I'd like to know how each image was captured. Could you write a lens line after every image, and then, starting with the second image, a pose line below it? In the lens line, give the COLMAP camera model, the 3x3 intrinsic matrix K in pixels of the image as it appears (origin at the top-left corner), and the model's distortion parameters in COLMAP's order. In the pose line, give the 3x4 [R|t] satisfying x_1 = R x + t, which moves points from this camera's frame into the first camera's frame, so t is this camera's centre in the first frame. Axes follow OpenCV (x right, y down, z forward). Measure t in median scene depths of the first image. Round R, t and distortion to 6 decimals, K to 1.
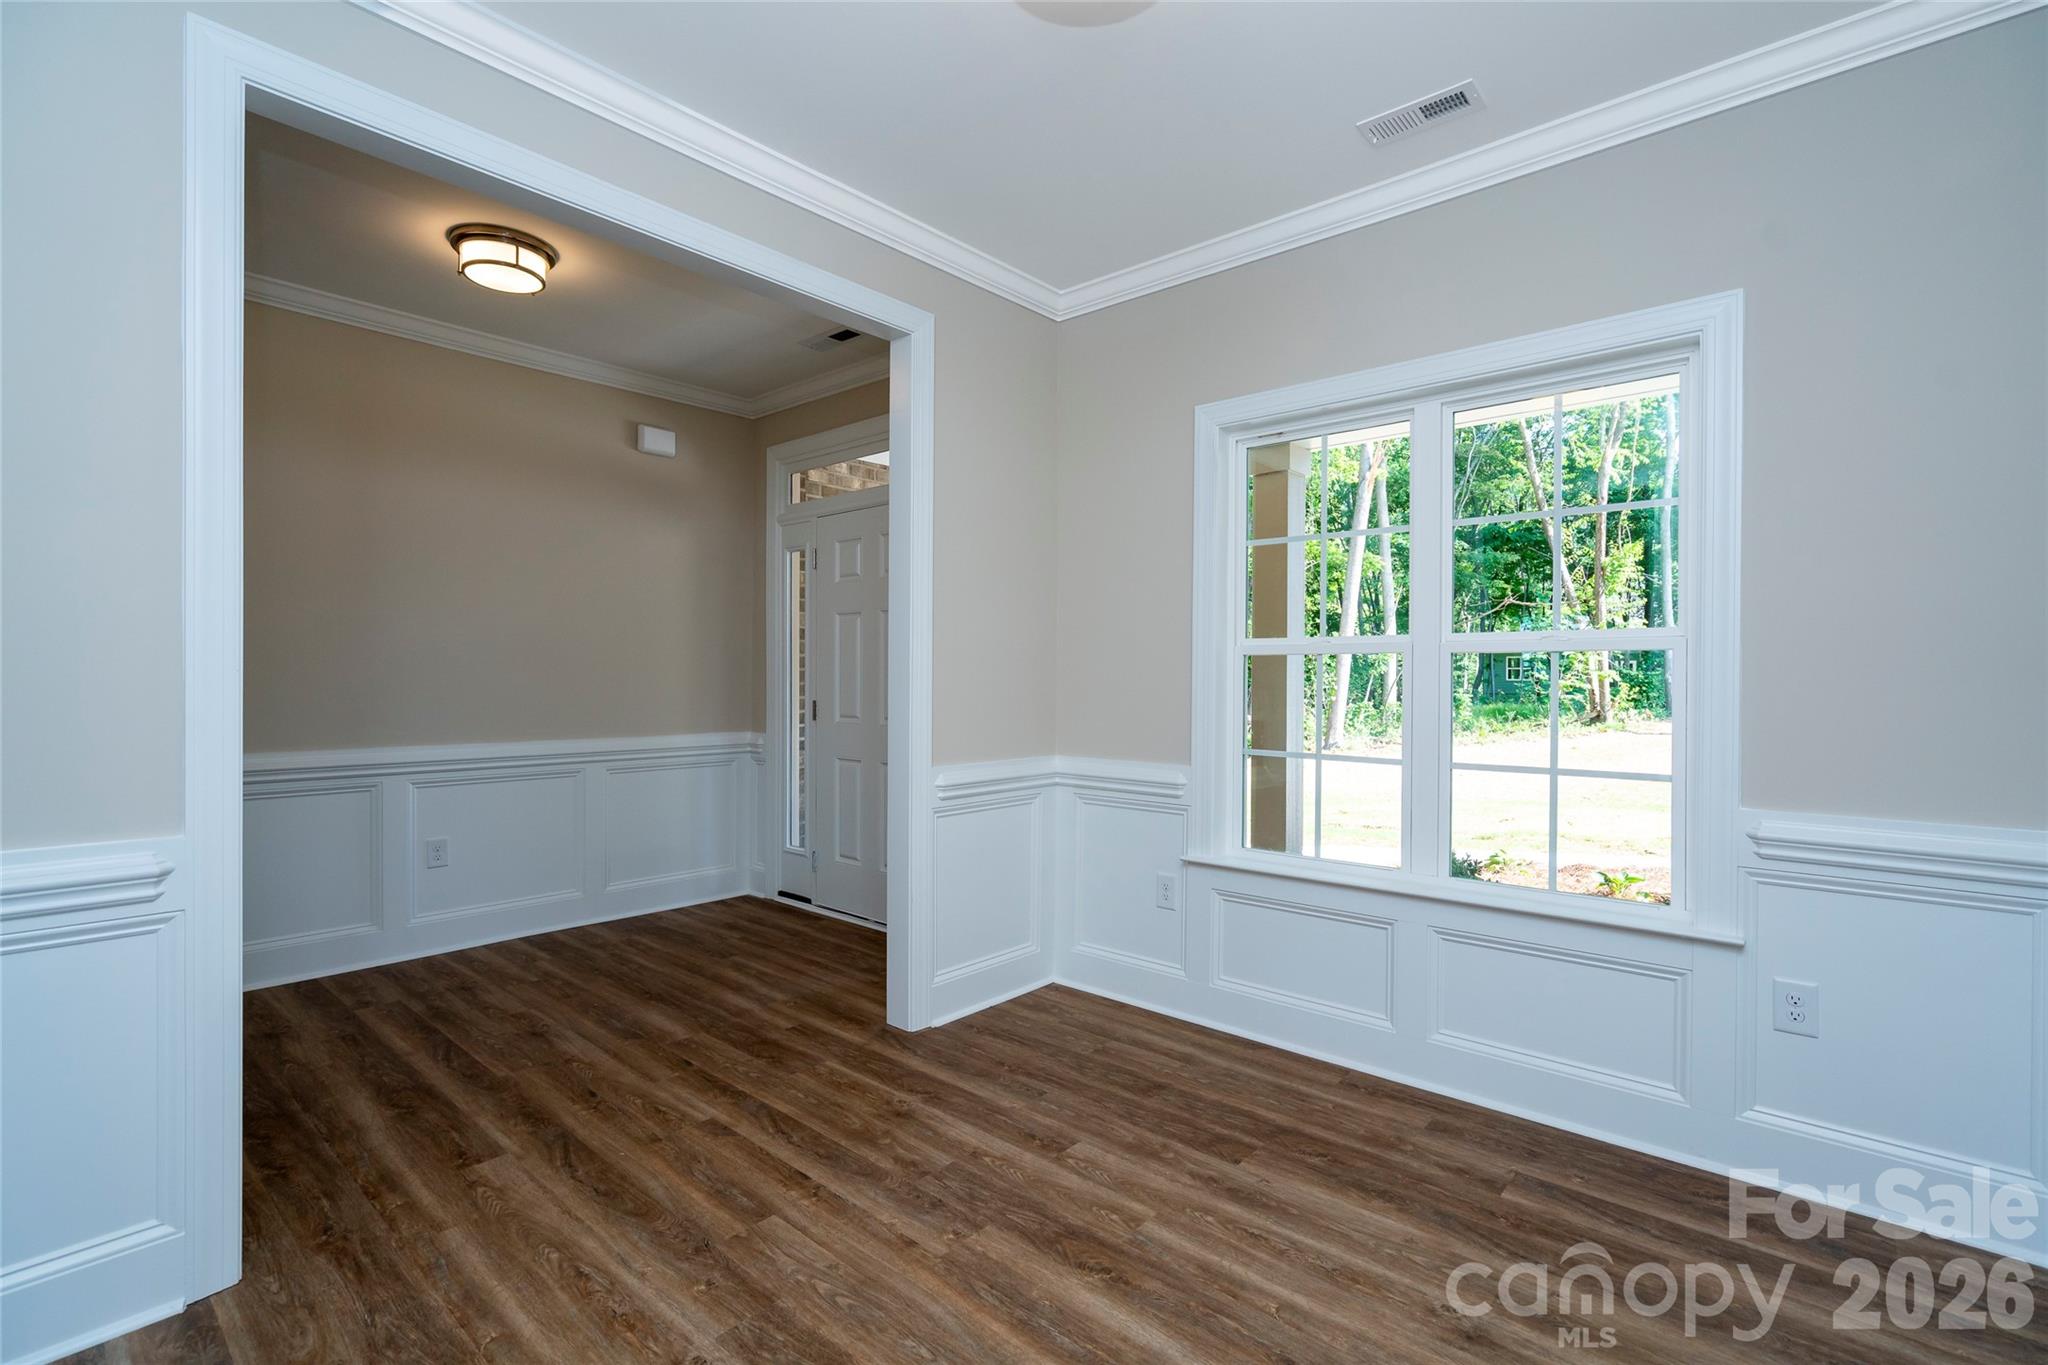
lens RADIAL K [[931.1, 0, 1023.3], [0, 931.1, 695.7], [0, 0, 1]] dist [-0.008016, 0.003932]
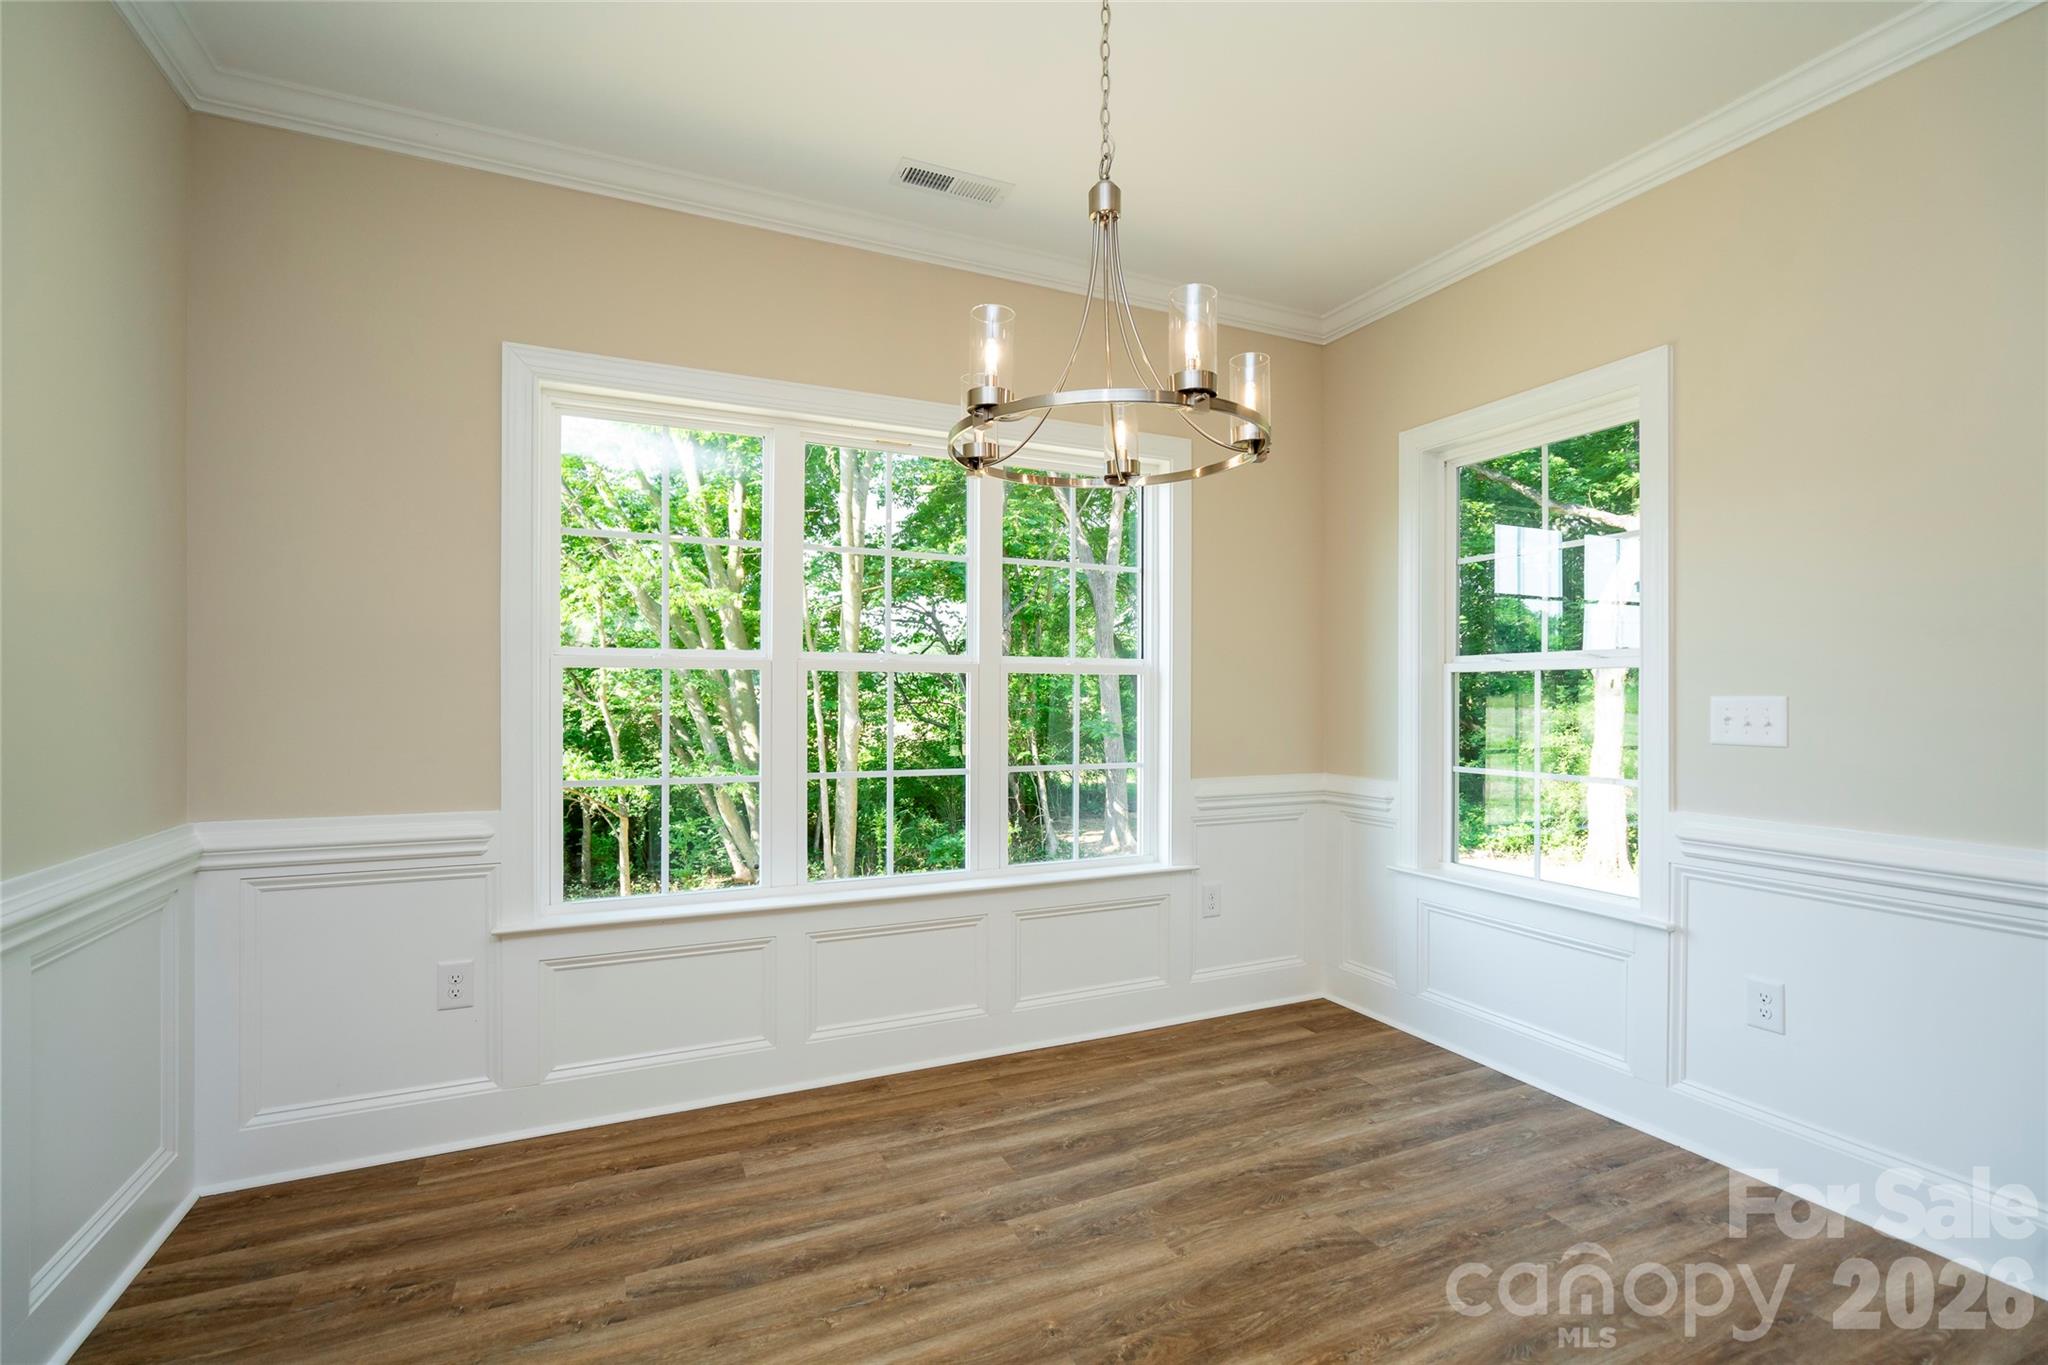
lens RADIAL K [[931.1, 0, 1014.6], [0, 931.1, 704.0], [0, 0, 1]] dist [-0.008016, 0.003932]
pose [[0.392716, -0.014565, 0.919544, -0.352373], [0.019248, 0.999786, 0.007616, -0.009070], [-0.919458, 0.014708, 0.392912, 0.310874]]
